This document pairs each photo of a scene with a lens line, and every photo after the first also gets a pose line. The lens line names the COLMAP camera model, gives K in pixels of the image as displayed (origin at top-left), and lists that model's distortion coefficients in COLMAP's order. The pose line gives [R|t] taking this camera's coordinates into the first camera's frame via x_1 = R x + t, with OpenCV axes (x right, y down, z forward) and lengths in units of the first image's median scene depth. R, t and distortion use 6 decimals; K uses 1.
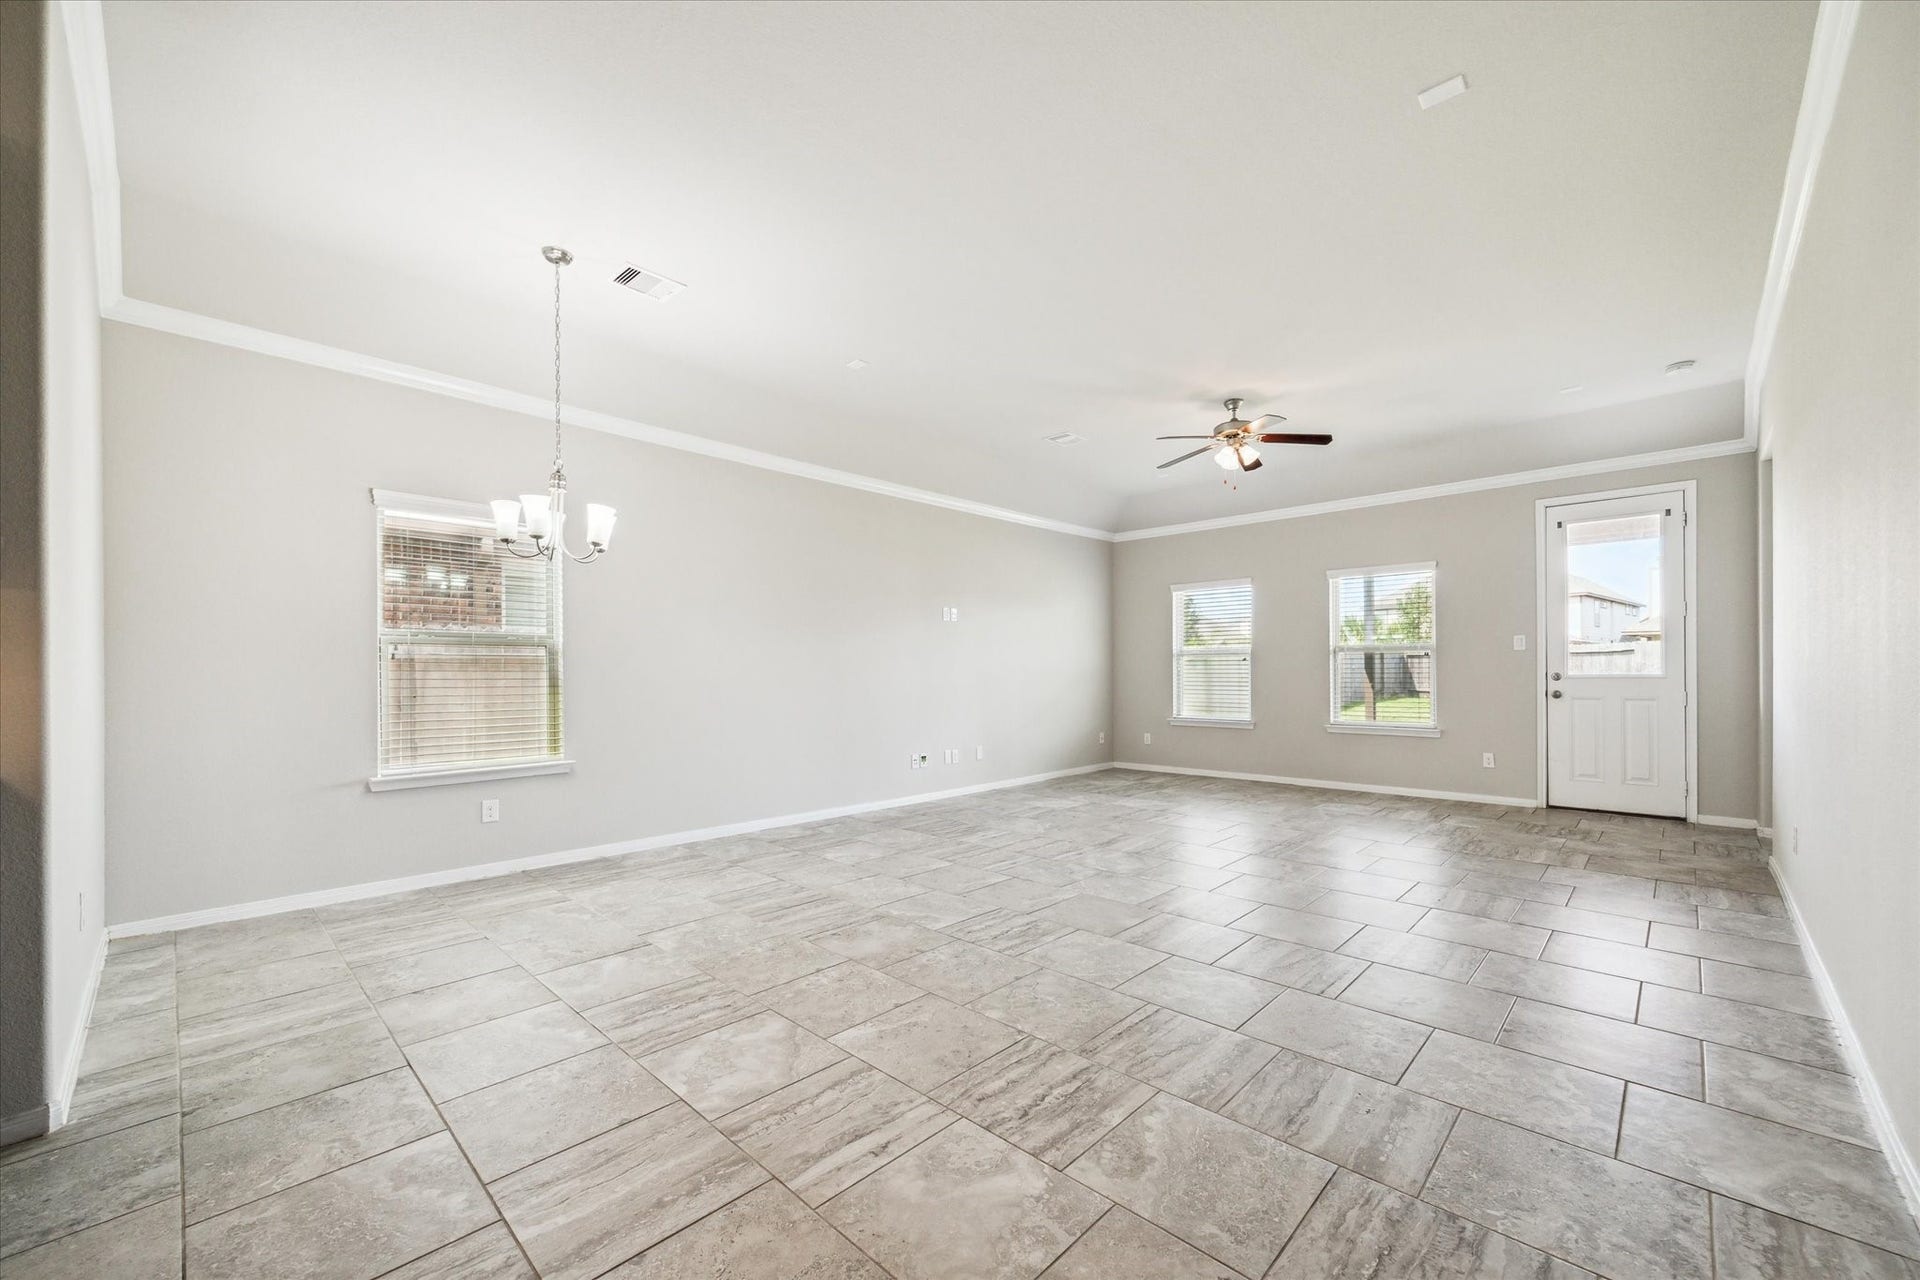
lens RADIAL K [[746.1, 0, 992.8], [0, 746.1, 662.4], [0, 0, 1]] dist [0.003947, 0.000525]
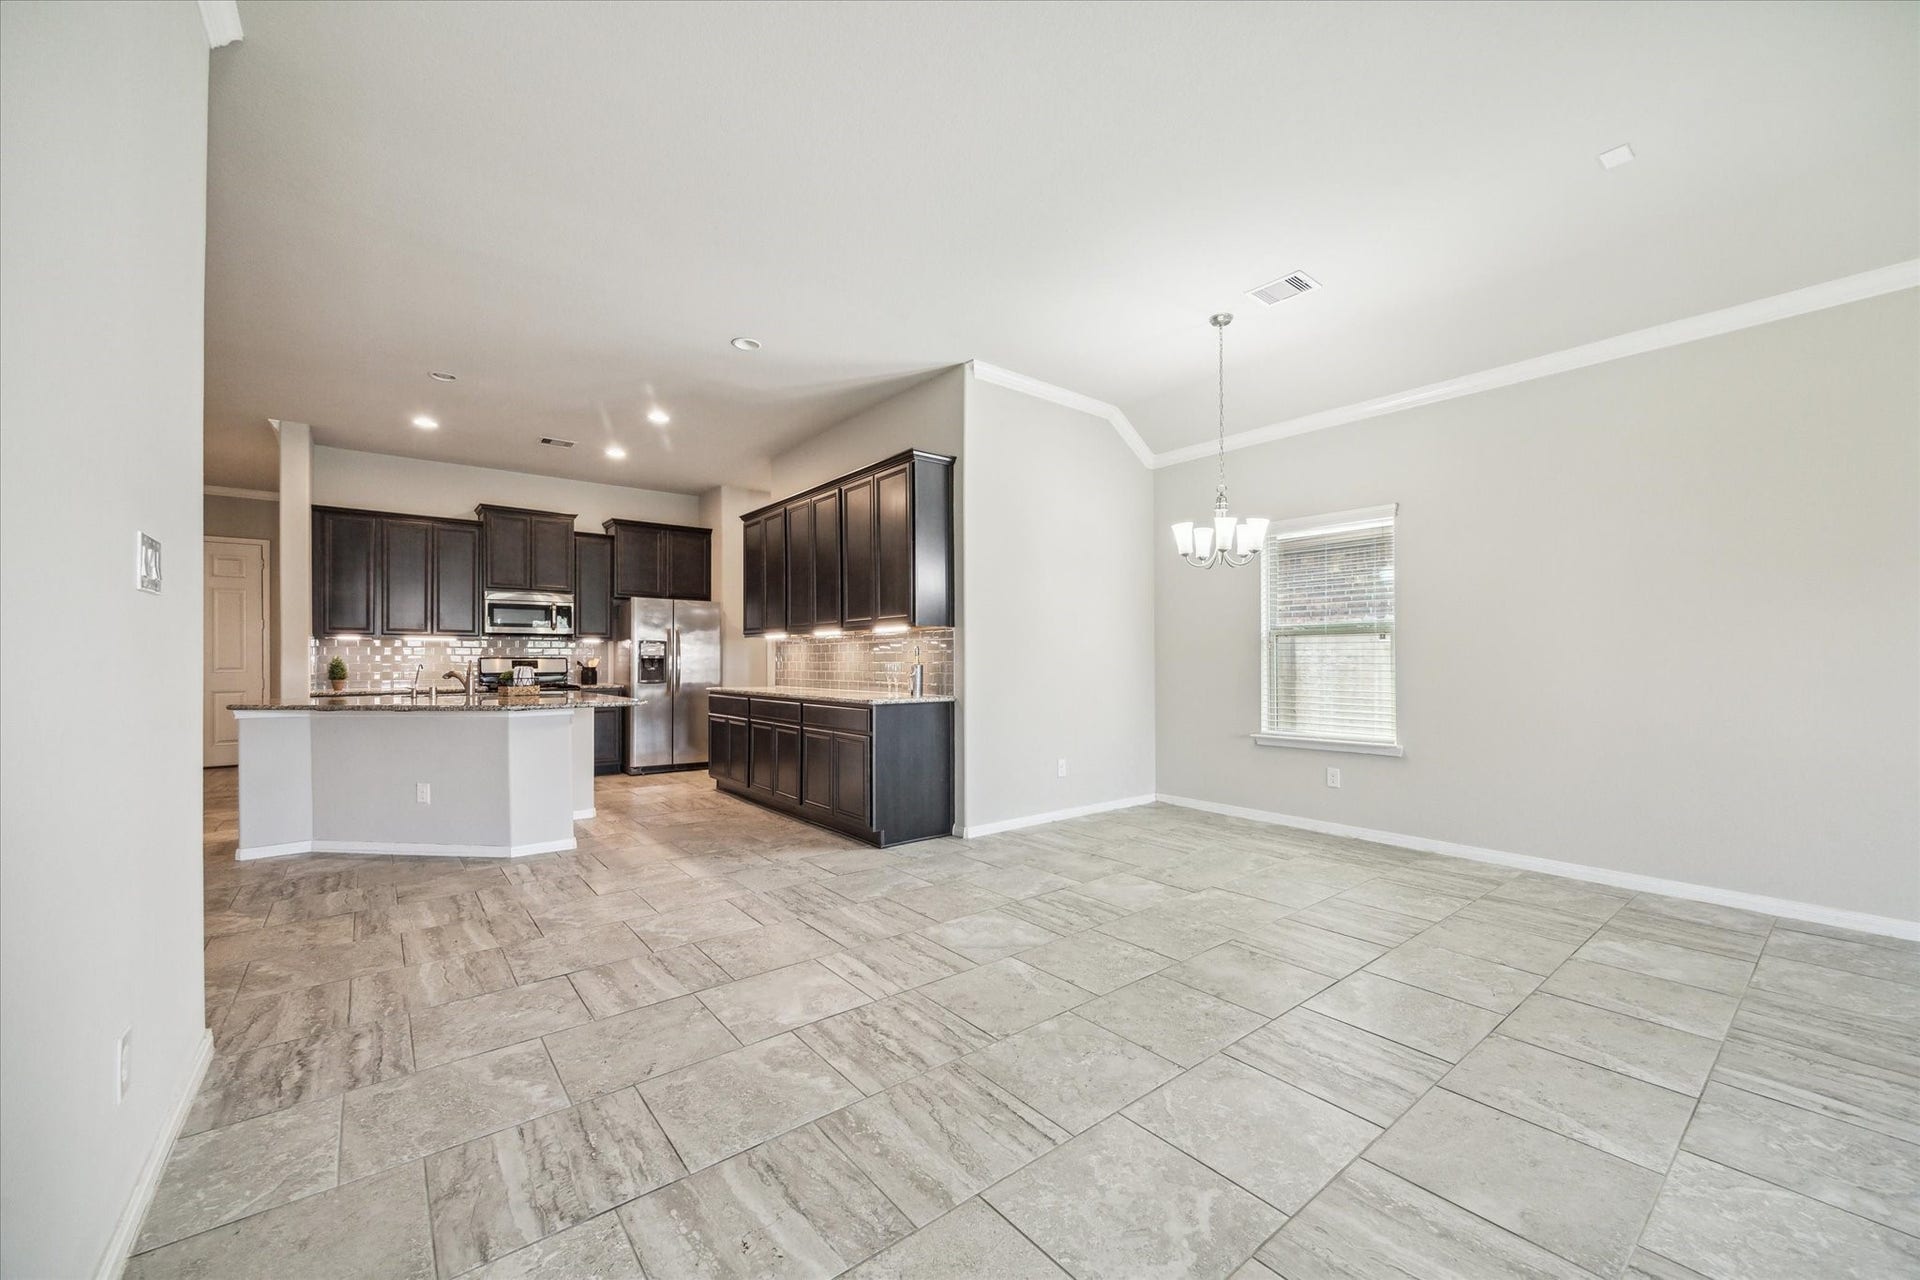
lens RADIAL K [[746.1, 0, 962.8], [0, 746.1, 659.1], [0, 0, 1]] dist [0.003947, 0.000525]
pose [[-0.152108, 0.004641, -0.988353, 0.967733], [0.017933, 0.999837, 0.001935, 0.005549], [0.988201, -0.017430, -0.152166, 1.068567]]
